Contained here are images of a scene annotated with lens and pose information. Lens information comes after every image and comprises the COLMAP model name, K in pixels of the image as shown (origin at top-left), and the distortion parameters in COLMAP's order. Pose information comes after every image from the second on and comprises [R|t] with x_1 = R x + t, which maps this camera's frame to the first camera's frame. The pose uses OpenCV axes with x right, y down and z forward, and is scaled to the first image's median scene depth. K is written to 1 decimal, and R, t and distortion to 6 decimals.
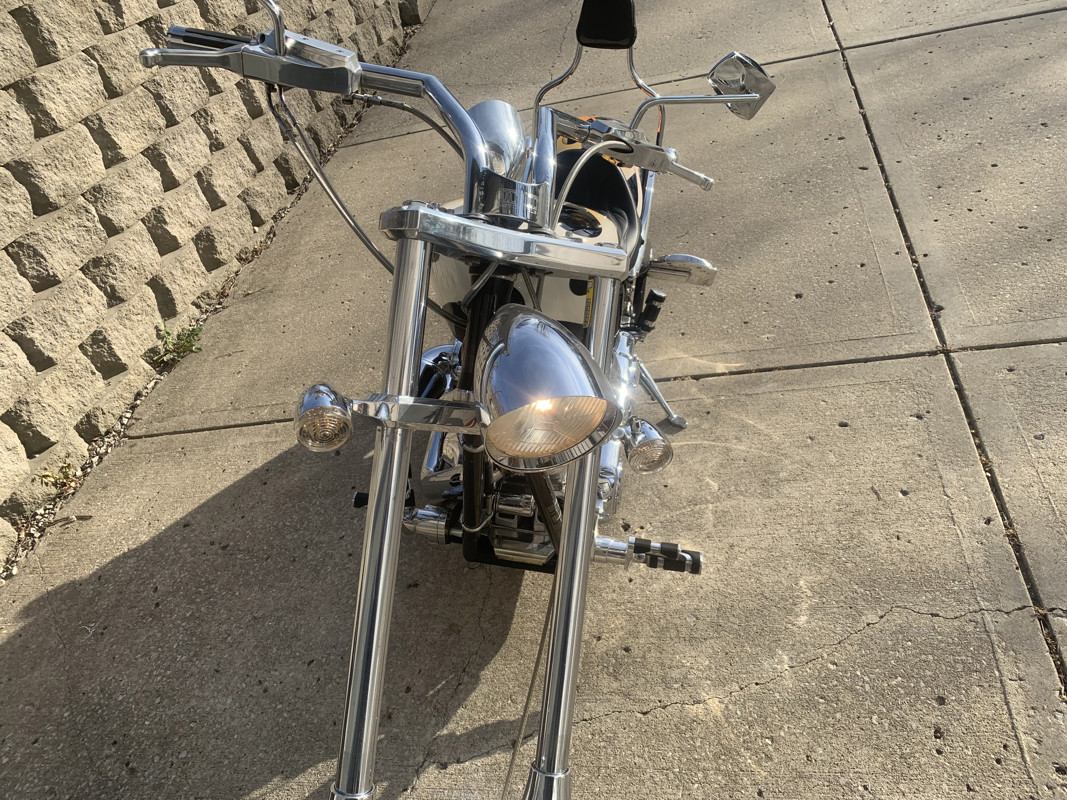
lens RADIAL K [[806.8, 0, 550.4], [0, 806.8, 403.6], [0, 0, 1]] dist [0.010655, -0.015563]
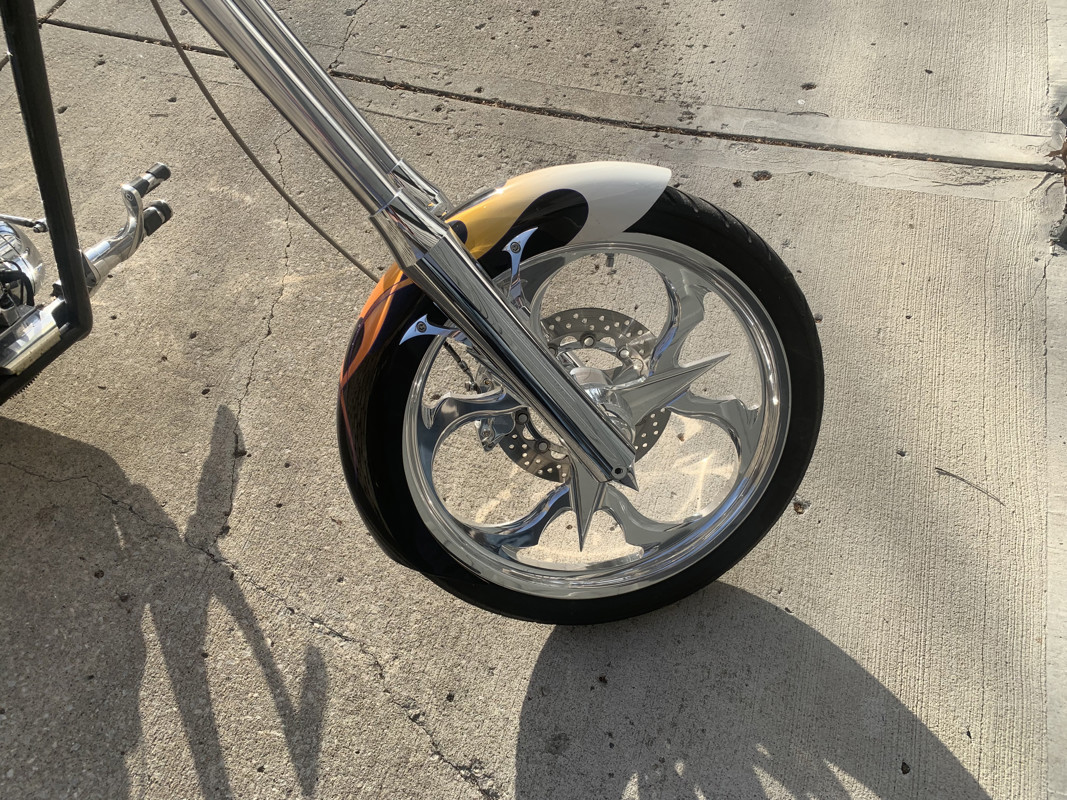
lens RADIAL K [[806.8, 0, 534.5], [0, 806.8, 400.7], [0, 0, 1]] dist [0.010655, -0.015563]
pose [[0.152716, -0.705576, 0.691983, -0.483074], [0.616981, 0.615049, 0.490968, 0.120085], [-0.772019, 0.351961, 0.529255, 0.200454]]
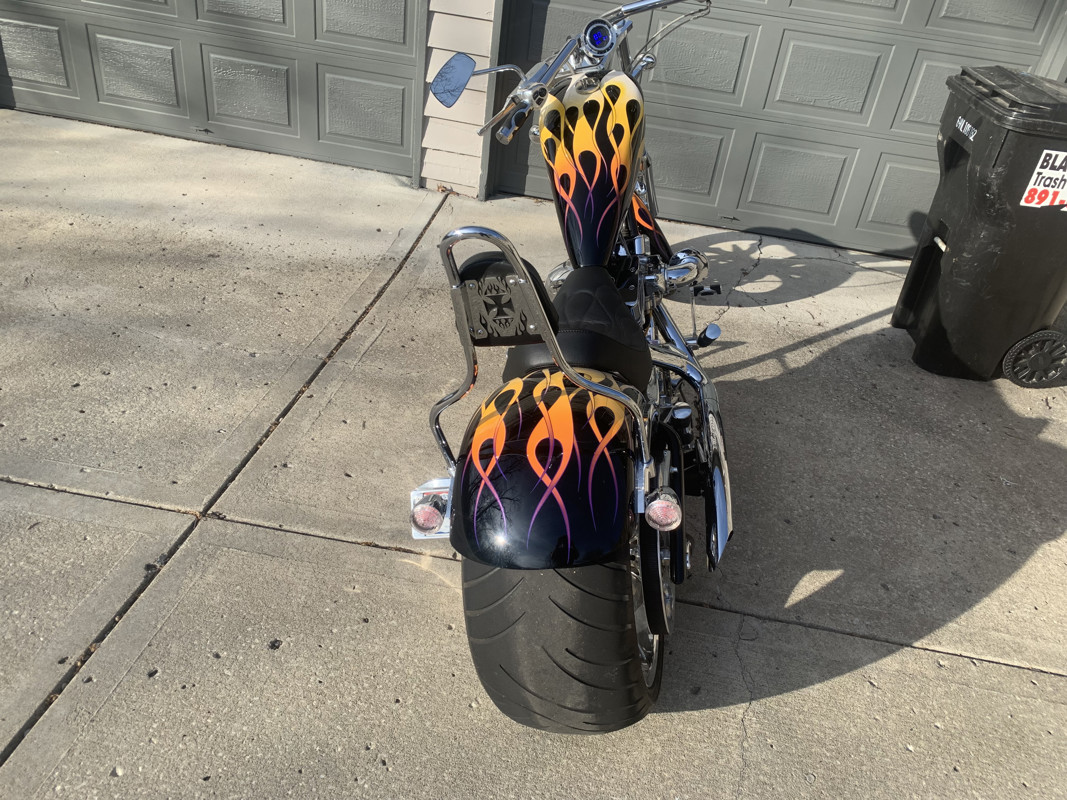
lens RADIAL K [[806.8, 0, 541.6], [0, 806.8, 394.6], [0, 0, 1]] dist [0.010655, -0.015563]
pose [[-0.990051, 0.117930, 0.076759, 0.003487], [0.111300, 0.322565, 0.939981, -1.084909], [0.086092, 0.939172, -0.332481, 1.373706]]
